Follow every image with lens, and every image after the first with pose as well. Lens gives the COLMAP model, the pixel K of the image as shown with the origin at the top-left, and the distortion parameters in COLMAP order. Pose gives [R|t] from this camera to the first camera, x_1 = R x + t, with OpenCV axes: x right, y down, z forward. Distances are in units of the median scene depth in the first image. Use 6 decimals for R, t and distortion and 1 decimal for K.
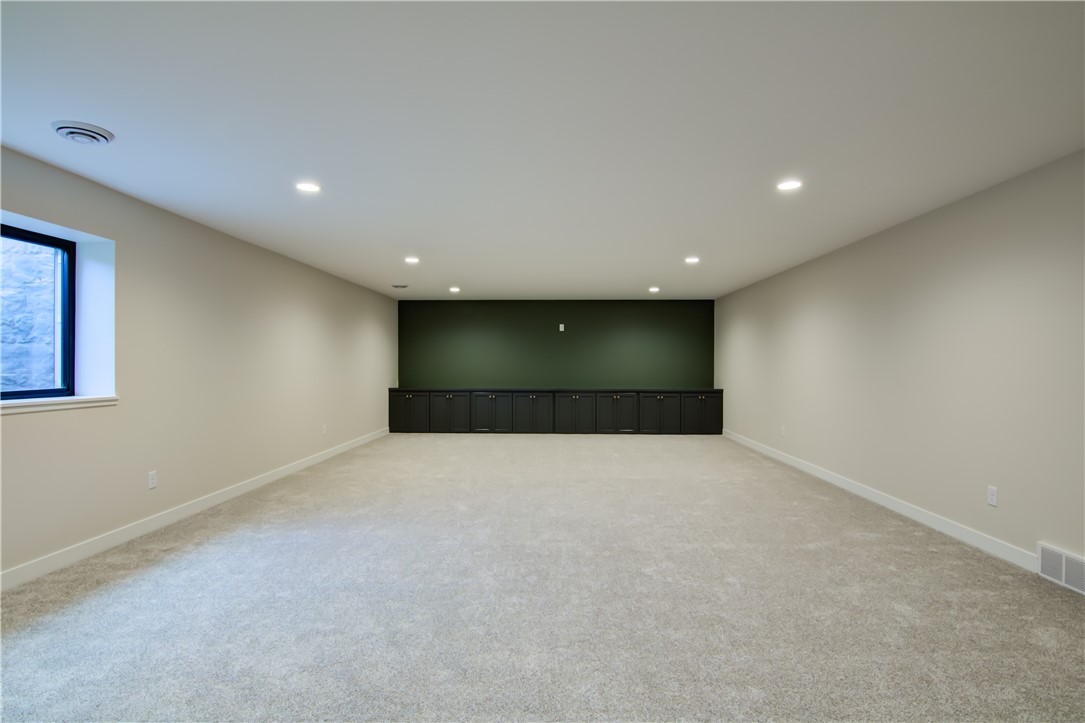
lens RADIAL K [[556.0, 0, 542.5], [0, 556.0, 361.5], [0, 0, 1]] dist [-0.035390, -0.000403]
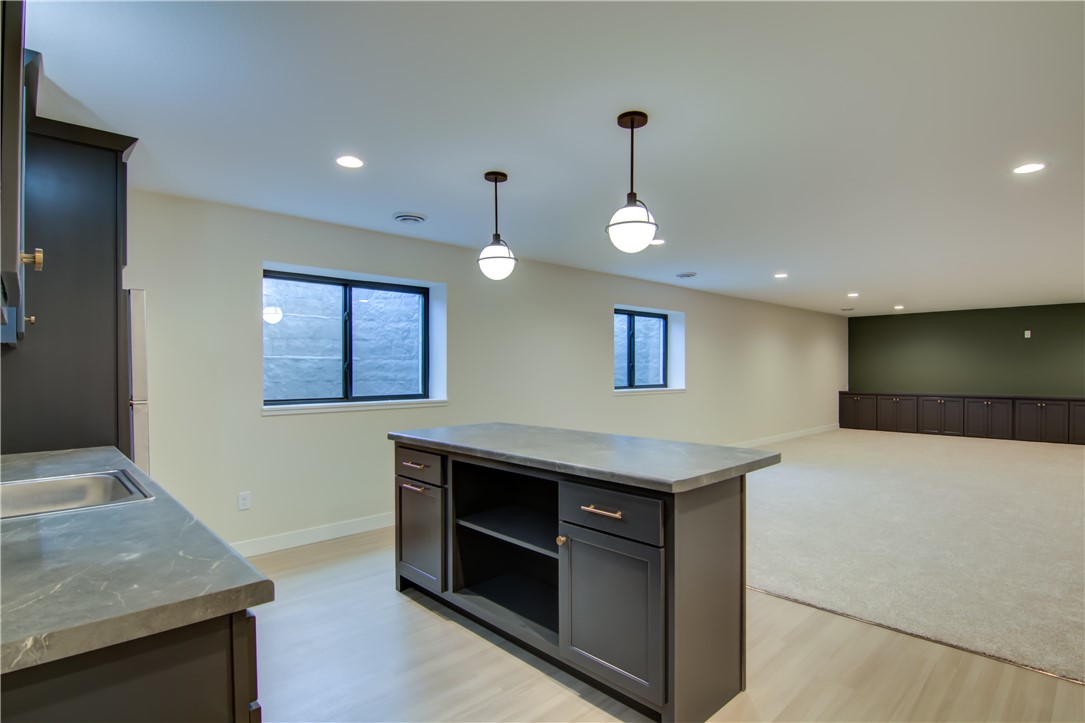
lens RADIAL K [[556.0, 0, 542.5], [0, 556.0, 361.5], [0, 0, 1]] dist [-0.035390, -0.000403]
pose [[0.709396, -0.012688, -0.704696, 0.113615], [0.004409, 0.999898, -0.013564, -0.004129], [0.704796, 0.006515, 0.709380, -0.322886]]
